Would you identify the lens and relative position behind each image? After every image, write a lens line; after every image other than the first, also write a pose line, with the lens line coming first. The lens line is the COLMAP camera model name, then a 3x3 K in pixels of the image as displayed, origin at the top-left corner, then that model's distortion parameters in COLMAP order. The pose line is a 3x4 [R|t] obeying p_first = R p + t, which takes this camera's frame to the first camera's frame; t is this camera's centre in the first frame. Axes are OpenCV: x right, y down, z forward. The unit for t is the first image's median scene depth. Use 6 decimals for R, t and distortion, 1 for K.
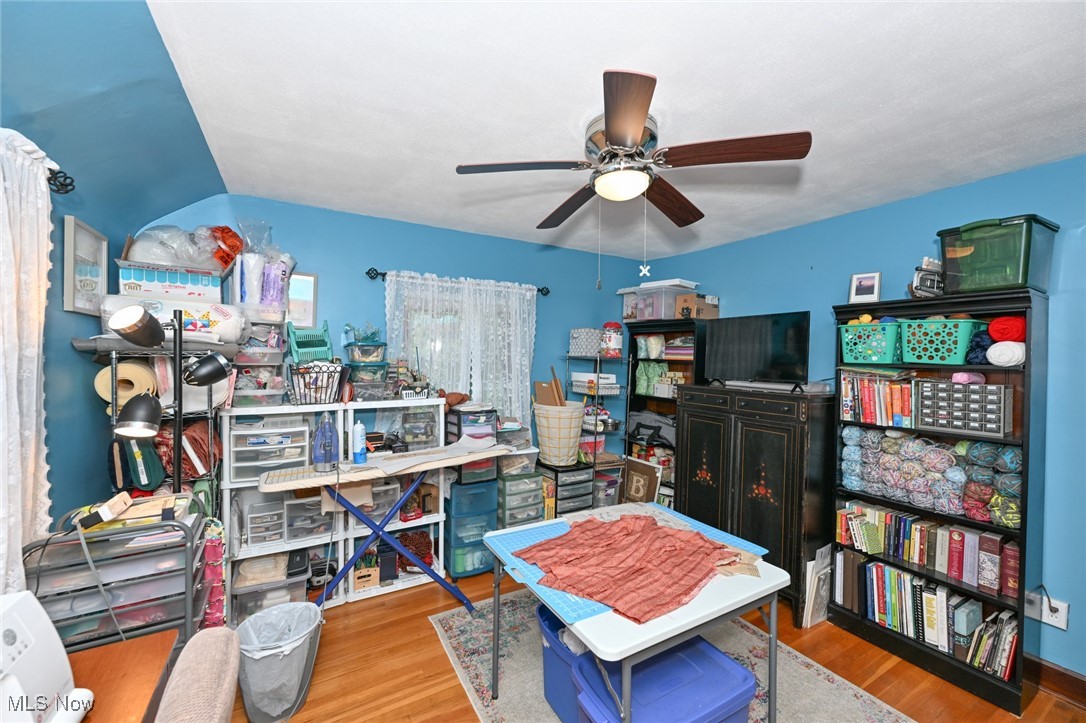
lens RADIAL K [[431.3, 0, 543.0], [0, 431.3, 361.5], [0, 0, 1]] dist [-0.000828, -0.000063]
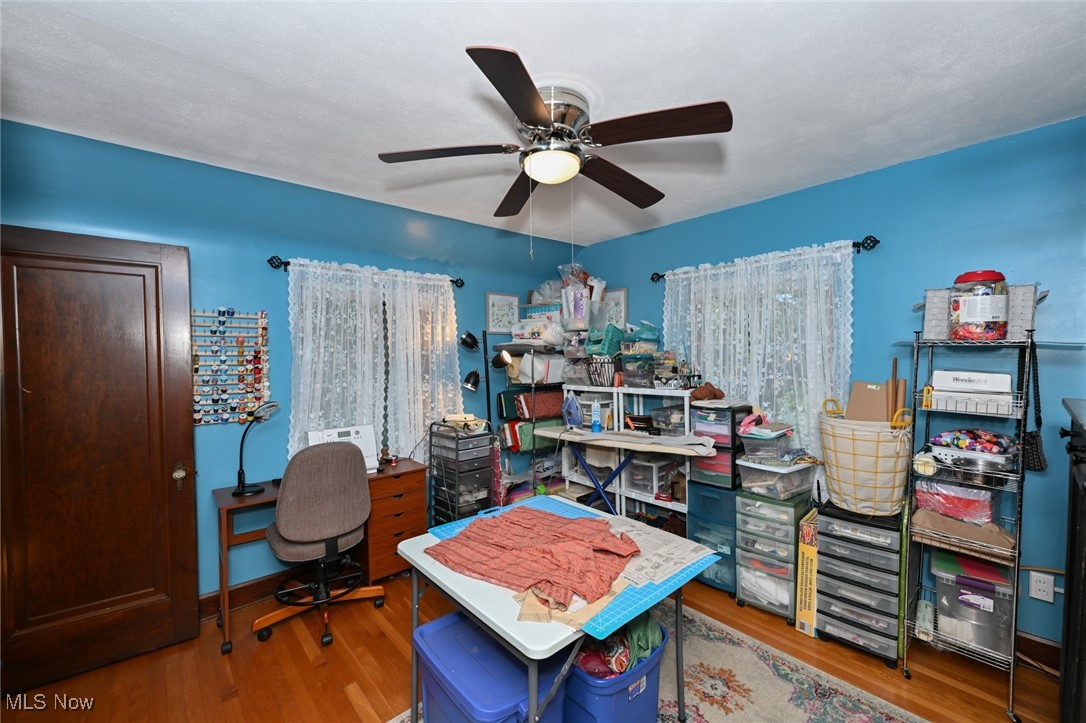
lens RADIAL K [[431.3, 0, 543.0], [0, 431.3, 361.5], [0, 0, 1]] dist [-0.000828, -0.000063]
pose [[0.214463, 0.006808, -0.976708, 0.688795], [0.011373, 0.999891, 0.009467, 0.005009], [0.976666, -0.013139, 0.214362, 0.480390]]
